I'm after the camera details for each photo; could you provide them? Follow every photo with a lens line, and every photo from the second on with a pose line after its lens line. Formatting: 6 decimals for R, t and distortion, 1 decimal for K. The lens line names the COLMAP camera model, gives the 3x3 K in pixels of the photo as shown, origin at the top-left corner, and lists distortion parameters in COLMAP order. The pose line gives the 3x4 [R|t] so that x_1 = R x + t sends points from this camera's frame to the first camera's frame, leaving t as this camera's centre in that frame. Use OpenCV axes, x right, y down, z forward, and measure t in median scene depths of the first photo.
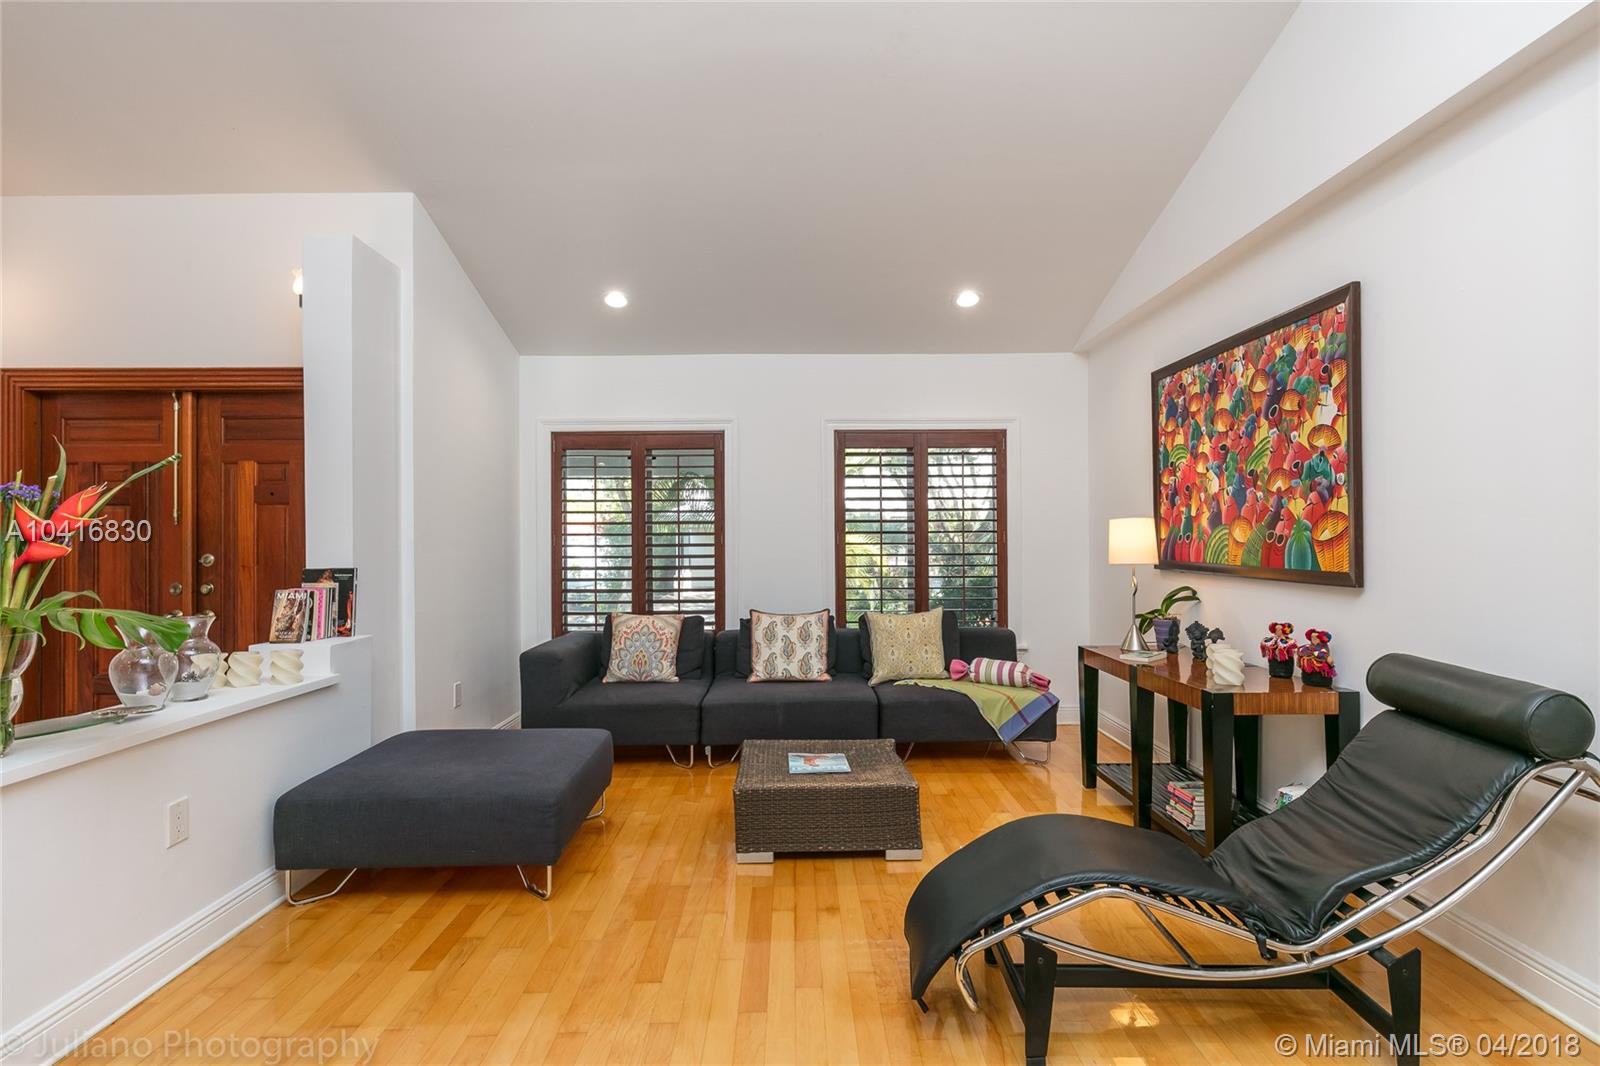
lens RADIAL K [[798.4, 0, 800.0], [0, 798.4, 533.0], [0, 0, 1]] dist [-0.000657, -0.000790]
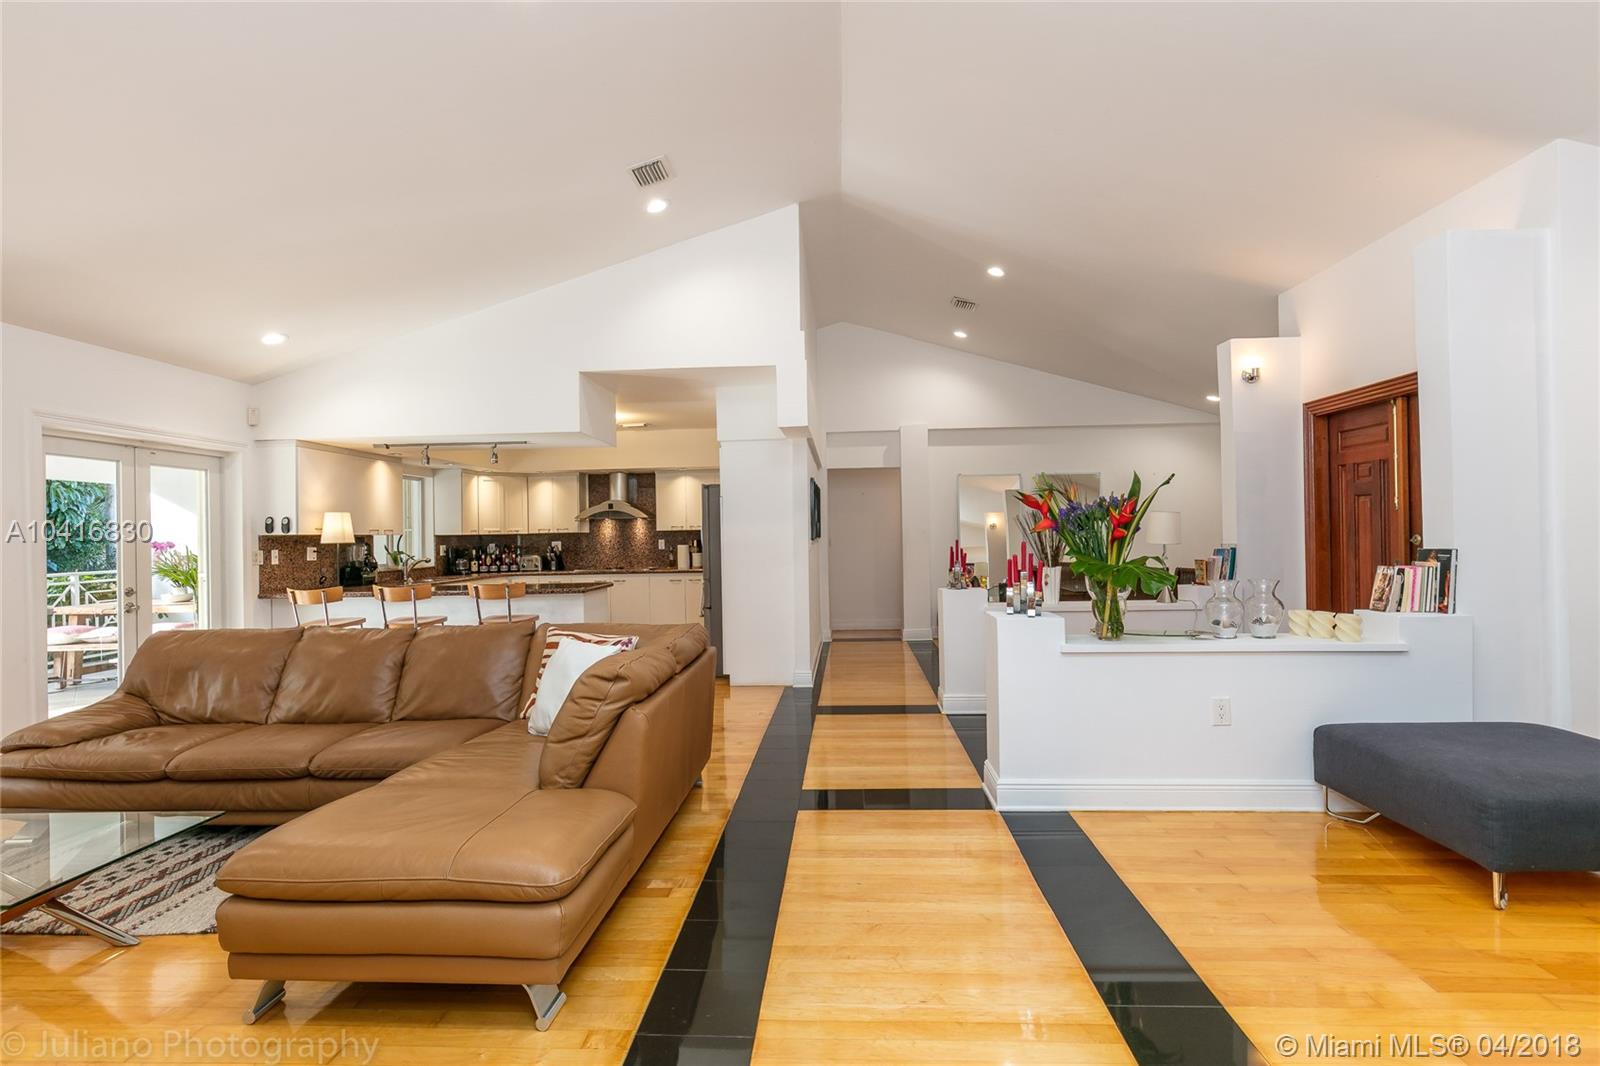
lens RADIAL K [[798.4, 0, 800.0], [0, 798.4, 533.0], [0, 0, 1]] dist [-0.000657, -0.000790]
pose [[-0.067729, 0.005704, -0.997687, 0.524142], [0.024387, 0.999694, 0.004060, -0.002208], [0.997406, -0.024056, -0.067847, 0.207909]]
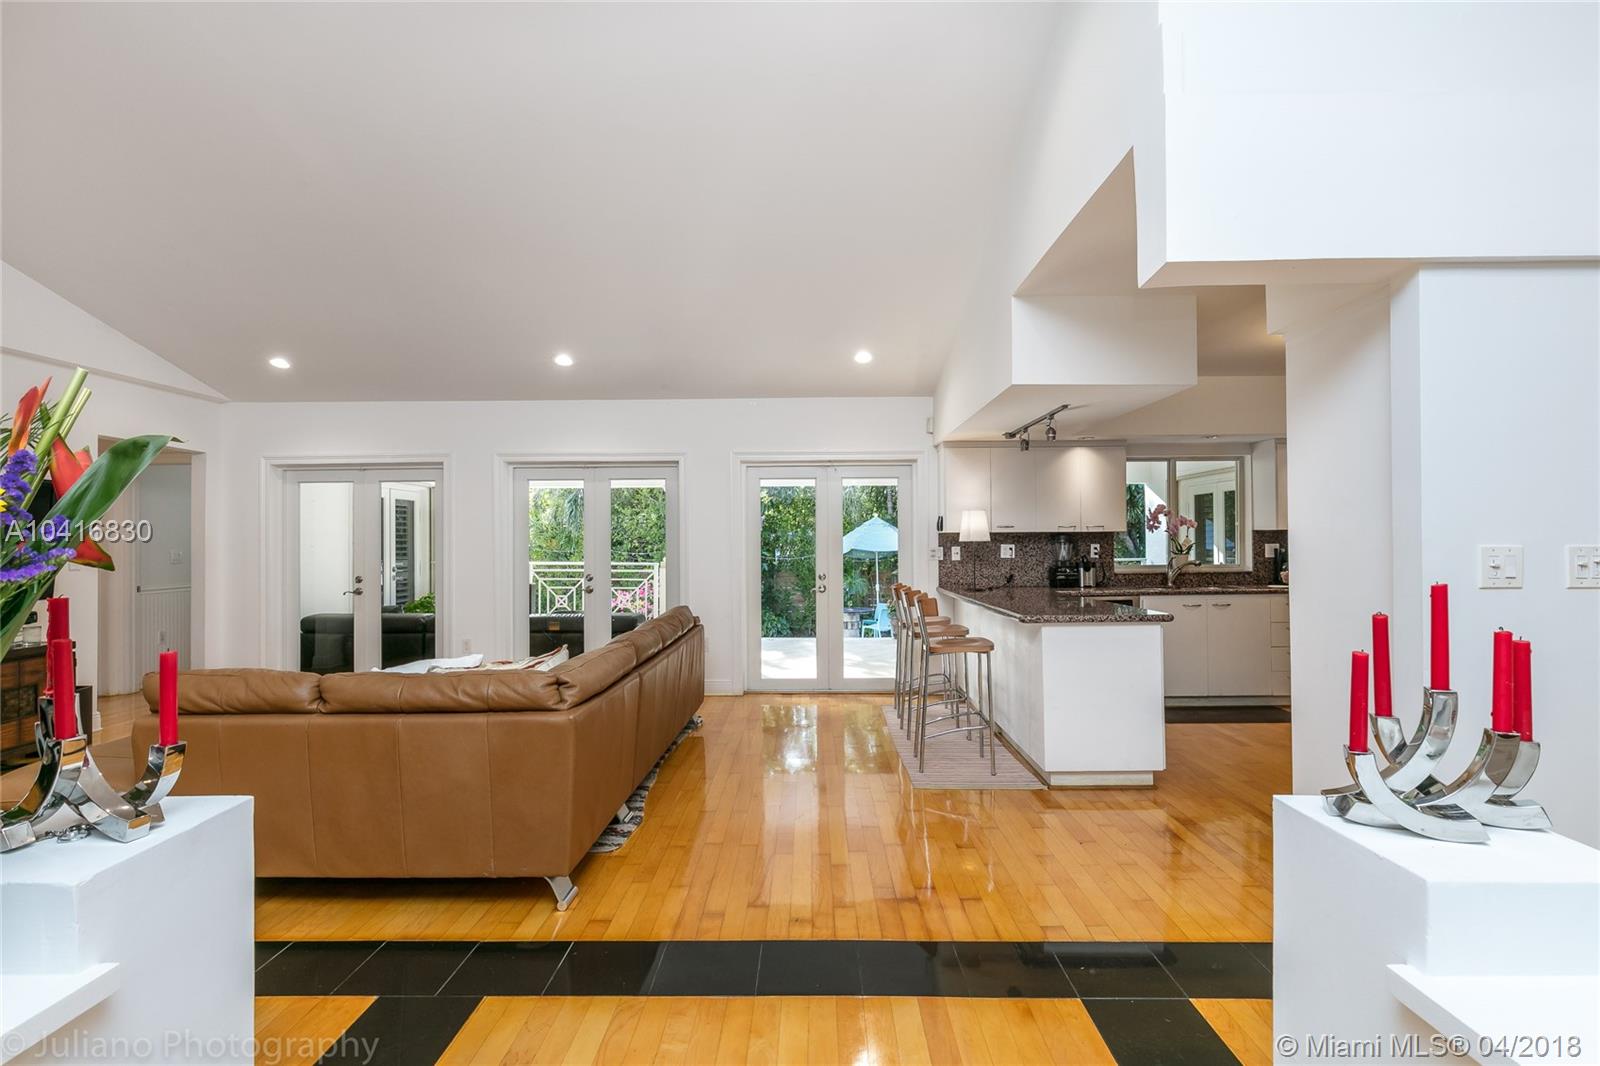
lens RADIAL K [[742.1, 0, 800.0], [0, 742.1, 533.0], [0, 0, 1]] dist [-0.004370, -0.000984]
pose [[-0.999021, 0.019000, 0.039959, -0.887130], [0.018347, 0.999693, -0.016644, 0.004749], [-0.040263, -0.015894, -0.999063, 0.670872]]
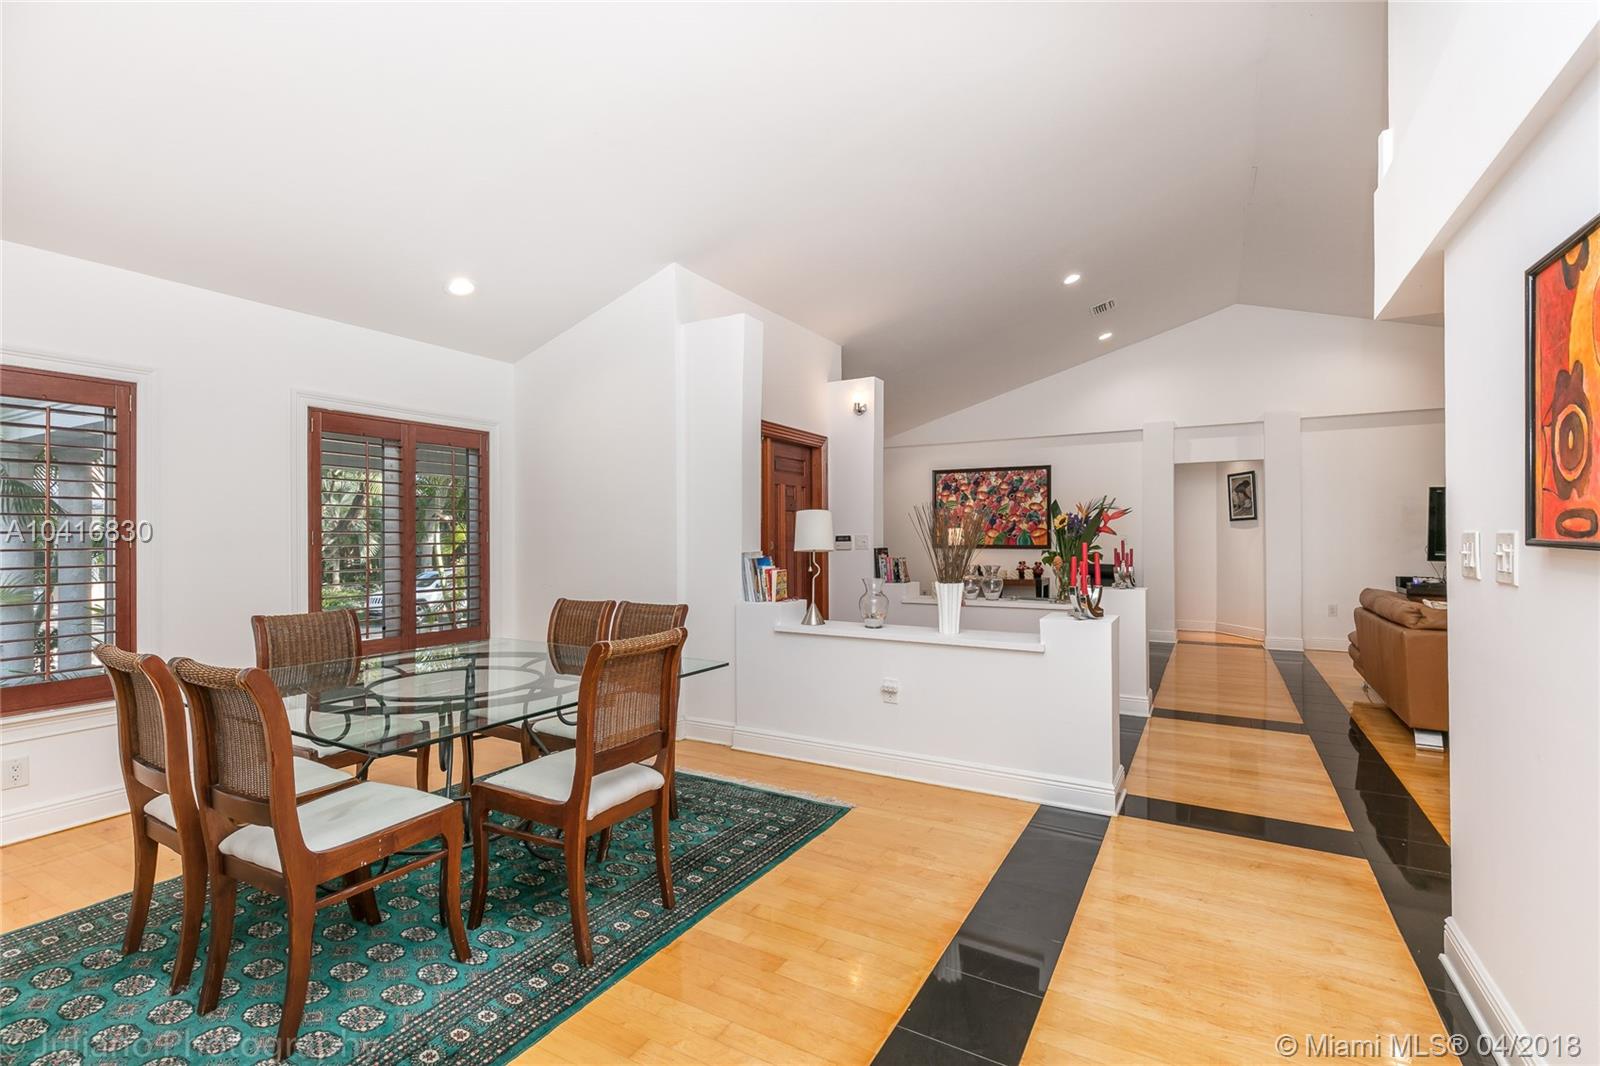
lens RADIAL K [[719.5, 0, 792.2], [0, 719.5, 531.4], [0, 0, 1]] dist [0.003276, -0.000263]
pose [[0.513224, 0.012037, 0.858170, -2.158884], [-0.008228, 0.999925, -0.009105, 0.021720], [-0.858215, -0.002388, 0.513284, 0.258792]]
